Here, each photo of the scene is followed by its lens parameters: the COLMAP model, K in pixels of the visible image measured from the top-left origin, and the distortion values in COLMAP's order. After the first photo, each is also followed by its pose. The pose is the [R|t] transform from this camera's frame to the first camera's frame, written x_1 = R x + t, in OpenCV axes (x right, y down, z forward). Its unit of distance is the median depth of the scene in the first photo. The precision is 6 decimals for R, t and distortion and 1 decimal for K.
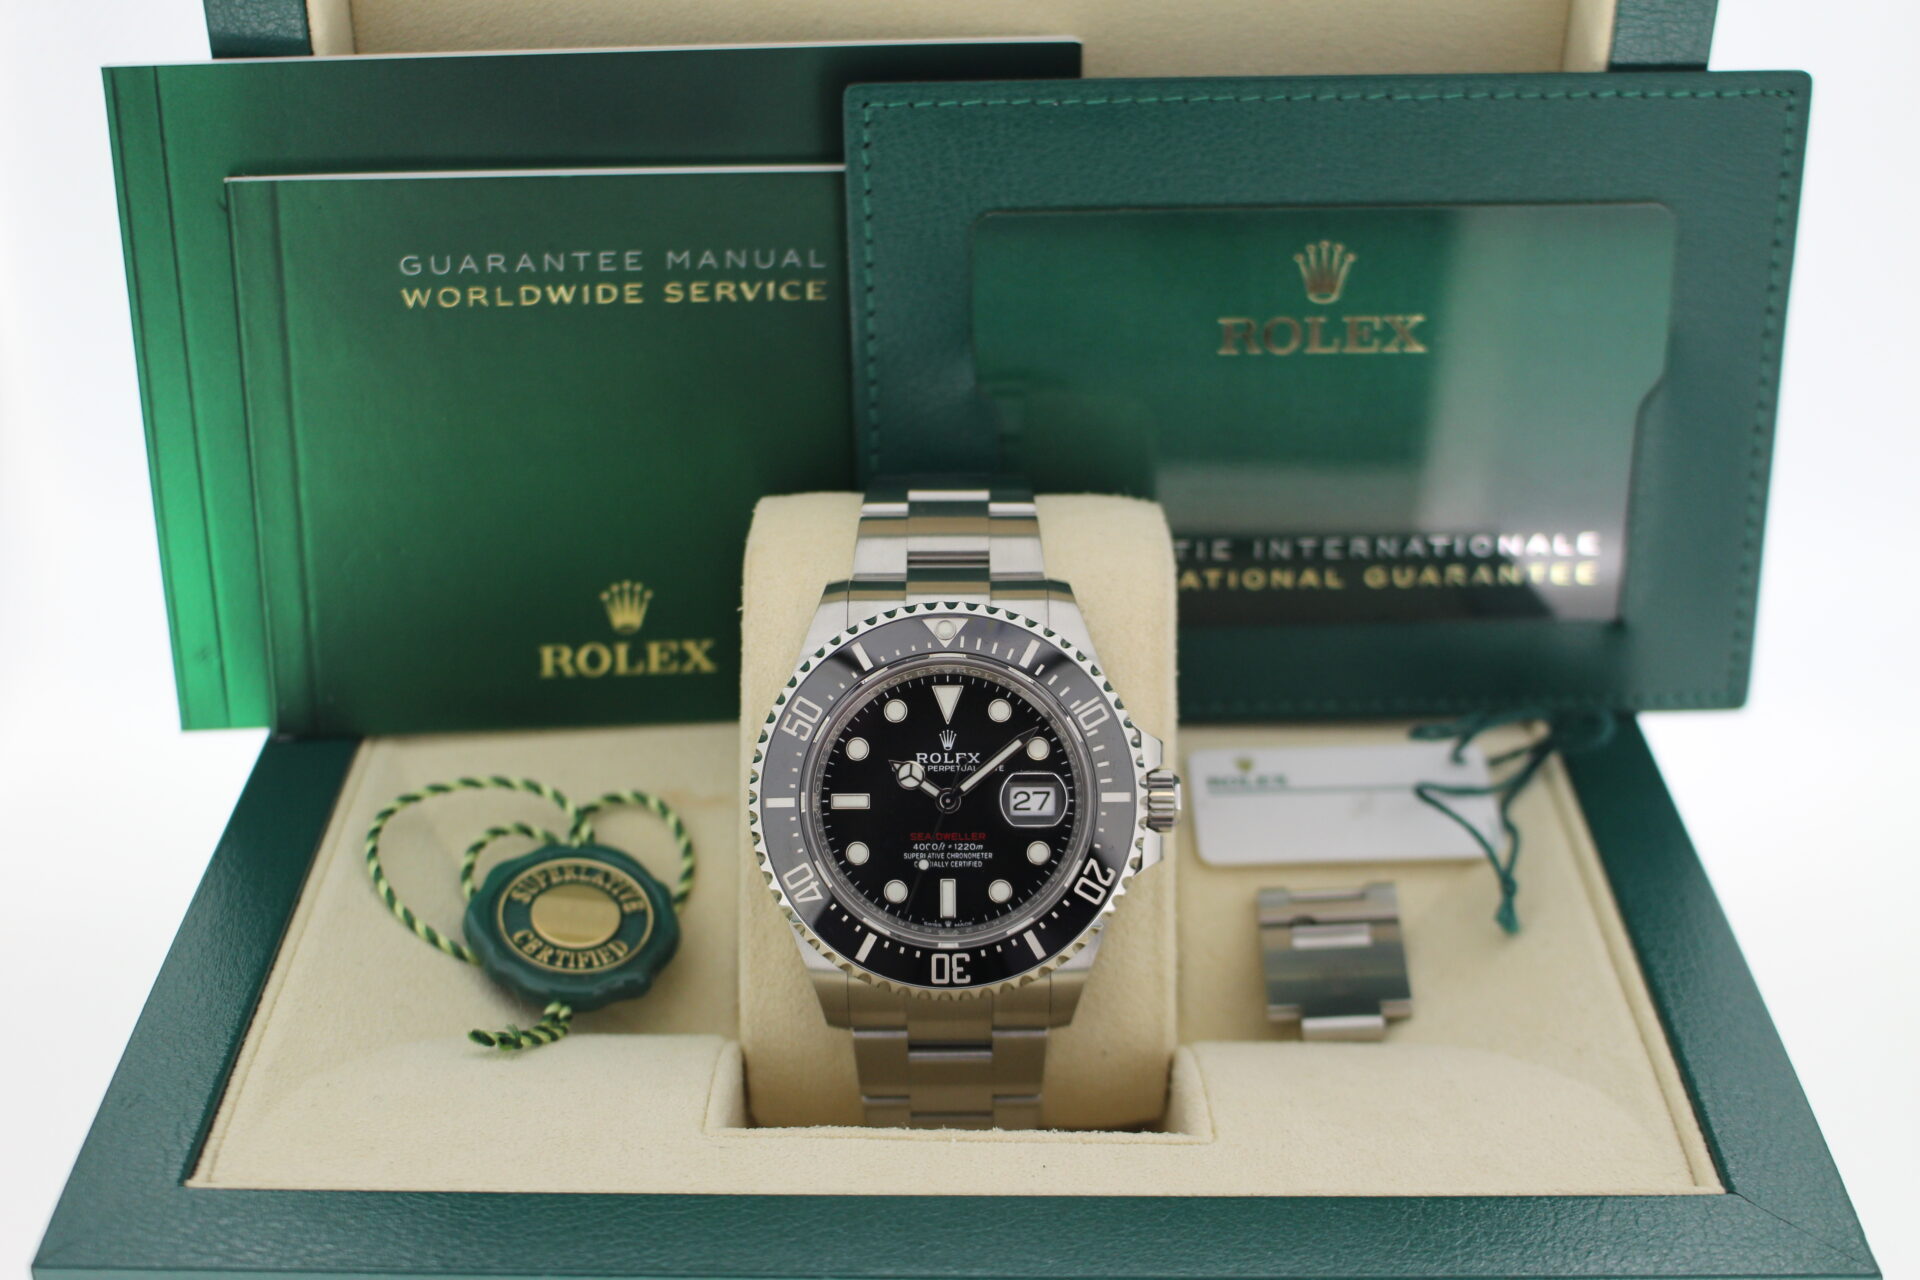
lens RADIAL K [[1725.7, 0, 963.7], [0, 1725.7, 748.3], [0, 0, 1]] dist [-0.000982, -0.000784]
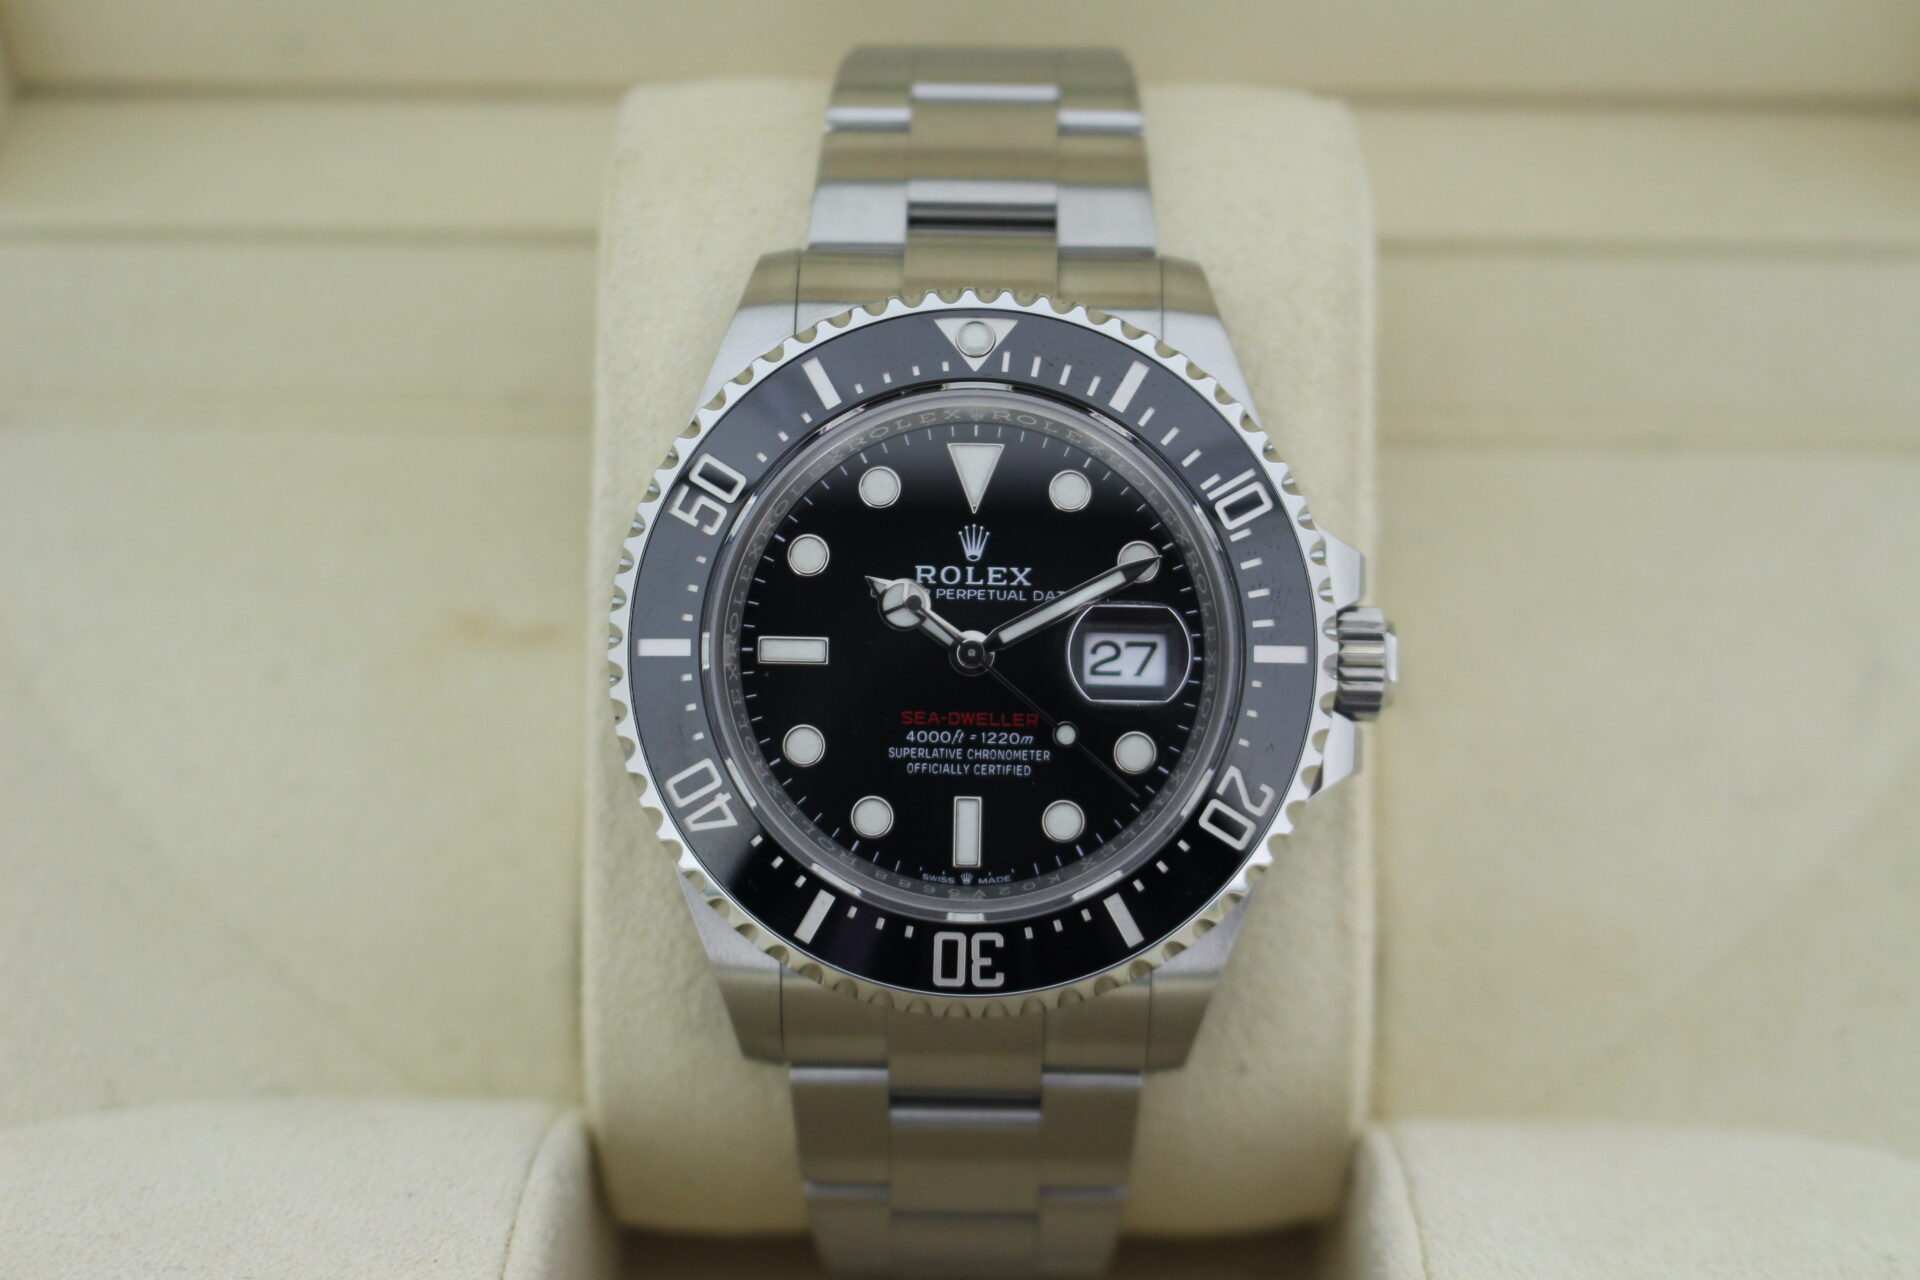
lens RADIAL K [[2534.4, 0, 952.0], [0, 2534.4, 658.3], [0, 0, 1]] dist [-0.009683, 0.010321]
pose [[0.999612, 0.027681, -0.002935, -0.012950], [-0.027636, 0.999512, 0.014528, 0.020735], [0.003336, -0.014441, 0.999890, 0.198971]]
